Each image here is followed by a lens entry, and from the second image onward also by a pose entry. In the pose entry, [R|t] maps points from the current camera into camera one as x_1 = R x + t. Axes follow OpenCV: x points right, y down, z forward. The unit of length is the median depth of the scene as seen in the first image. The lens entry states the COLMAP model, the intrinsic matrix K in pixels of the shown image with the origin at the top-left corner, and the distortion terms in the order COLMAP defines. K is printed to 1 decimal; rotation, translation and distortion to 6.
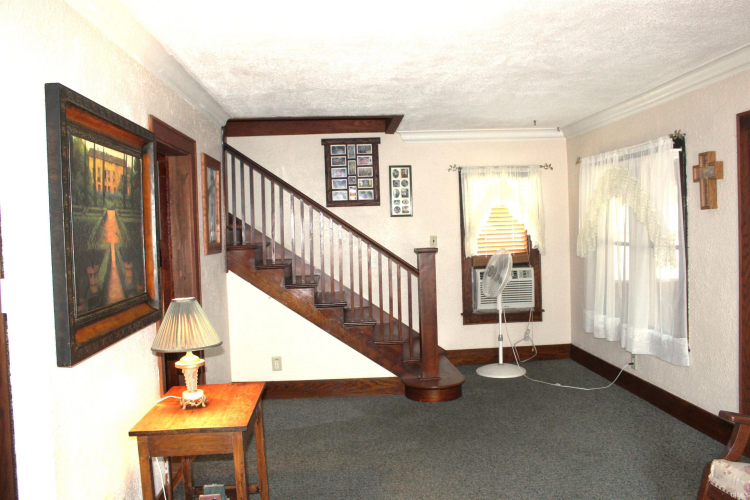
lens RADIAL K [[627.6, 0, 373.8], [0, 627.6, 249.5], [0, 0, 1]] dist [-0.154180, 0.130604]
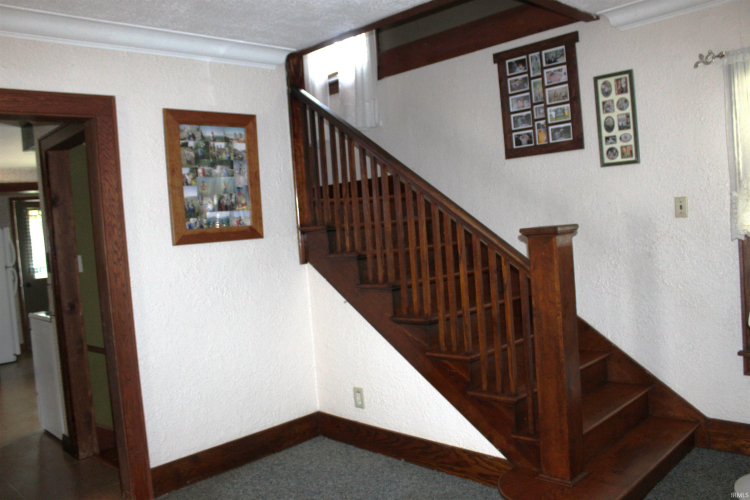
lens RADIAL K [[627.6, 0, 375.5], [0, 627.6, 249.2], [0, 0, 1]] dist [-0.154180, 0.130604]
pose [[0.664888, 0.012239, -0.746843, 0.308359], [0.028804, 0.998702, 0.042010, -0.006956], [0.746388, -0.049444, 0.663672, 0.476627]]
